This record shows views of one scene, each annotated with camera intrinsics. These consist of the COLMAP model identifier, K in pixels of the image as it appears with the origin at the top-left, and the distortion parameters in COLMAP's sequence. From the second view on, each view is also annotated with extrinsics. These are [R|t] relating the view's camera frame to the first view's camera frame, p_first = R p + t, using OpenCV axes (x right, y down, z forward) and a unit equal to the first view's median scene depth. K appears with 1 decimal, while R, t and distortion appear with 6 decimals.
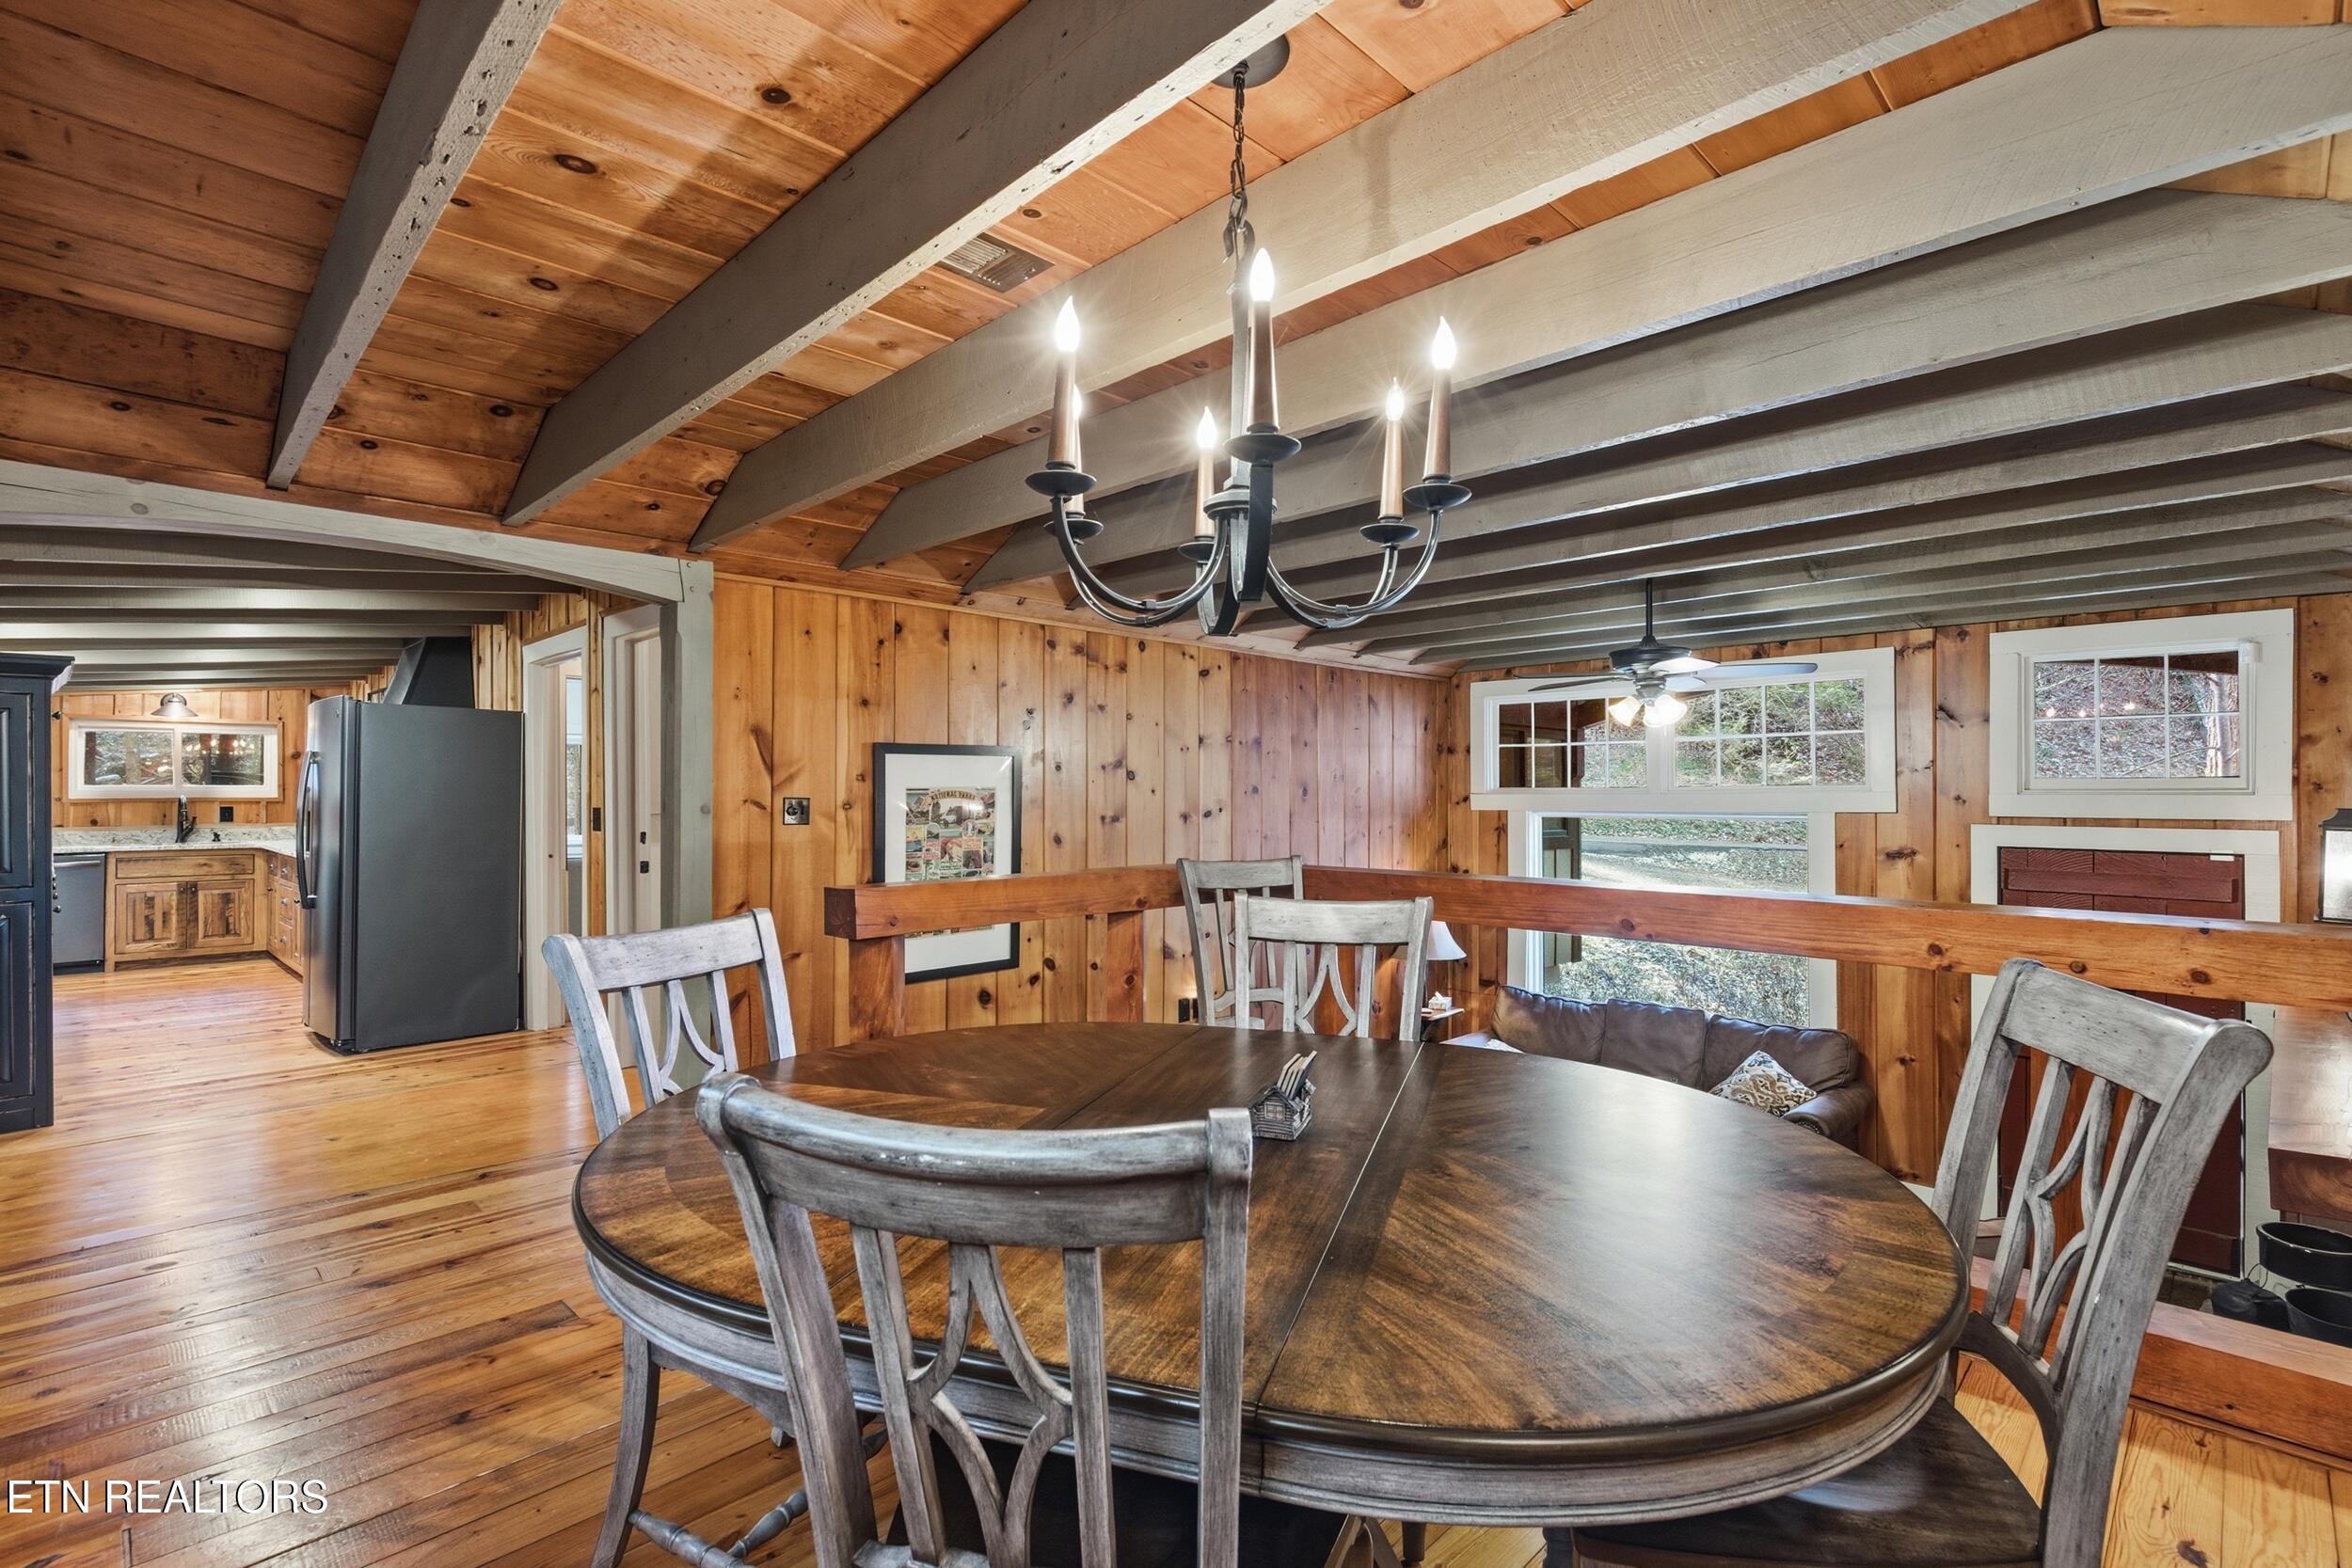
lens RADIAL K [[1086.3, 0, 1187.5], [0, 1086.3, 784.8], [0, 0, 1]] dist [-0.001531, -0.000455]
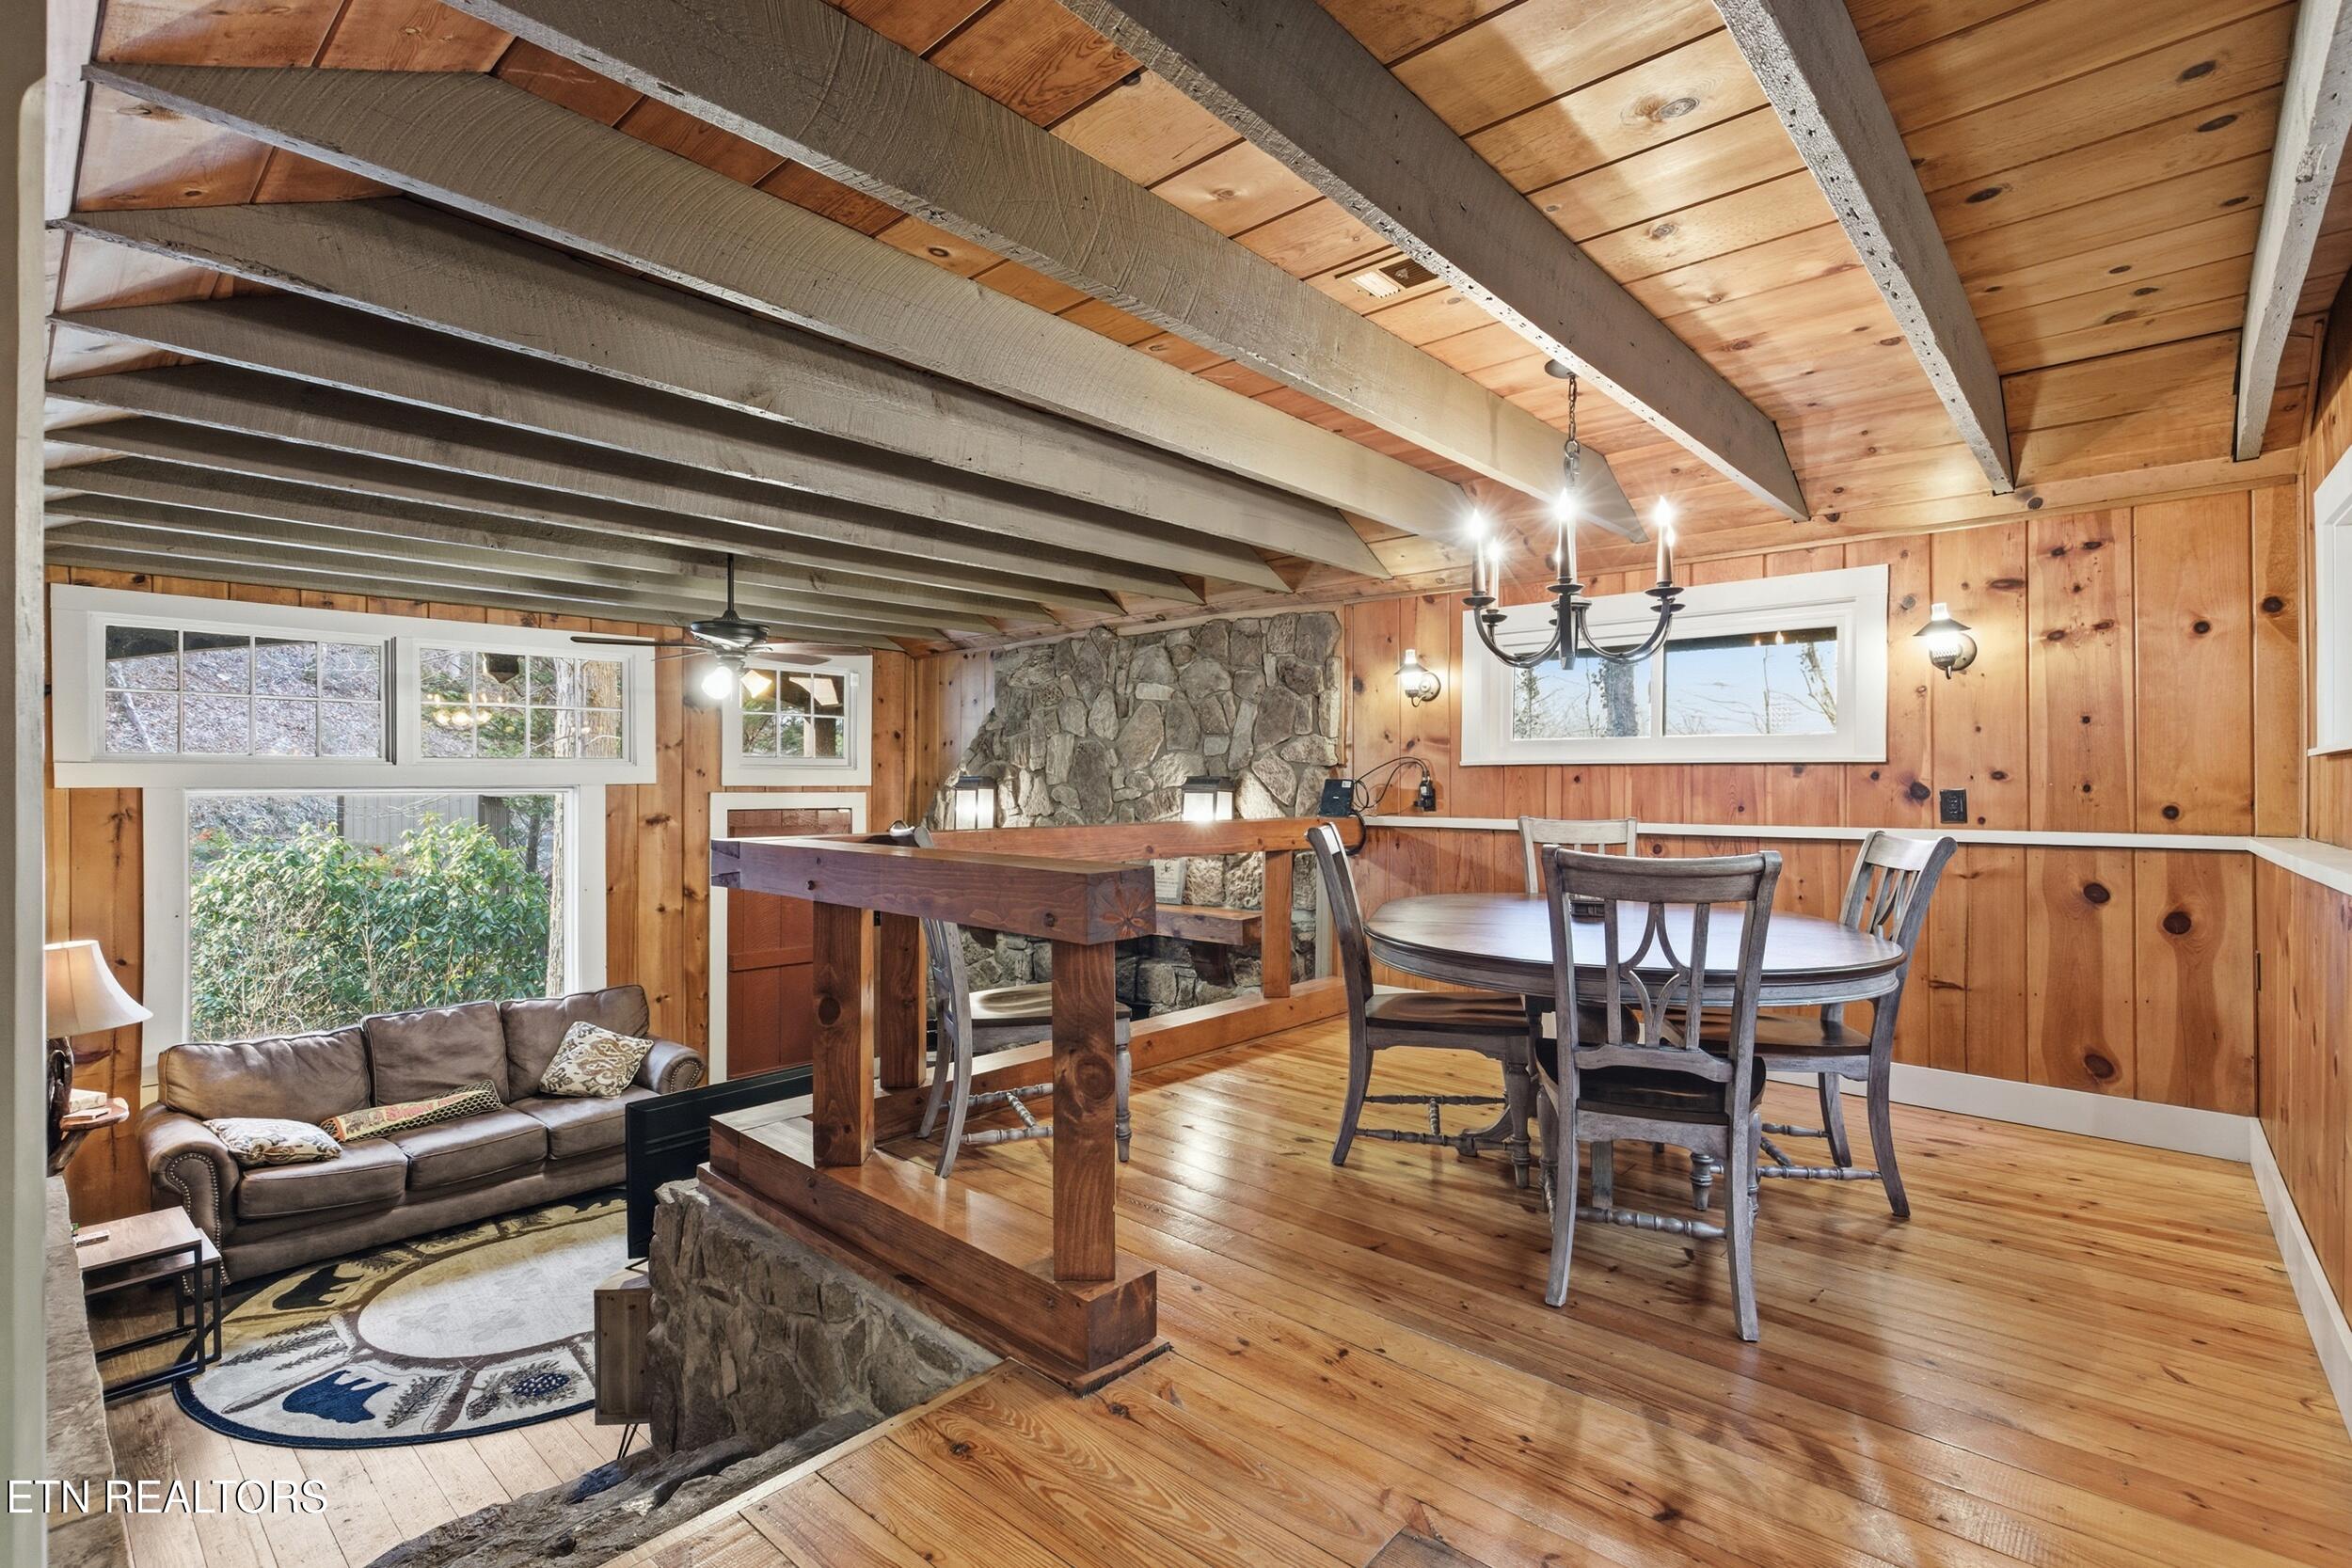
lens RADIAL K [[1099.3, 0, 1176.0], [0, 1099.3, 784.0], [0, 0, 1]] dist [0.004330, 0.000935]
pose [[-0.047164, -0.002902, 0.998883, -0.537640], [-0.006979, 0.999972, 0.002576, 0.019749], [-0.998863, -0.006850, -0.047183, 0.518001]]
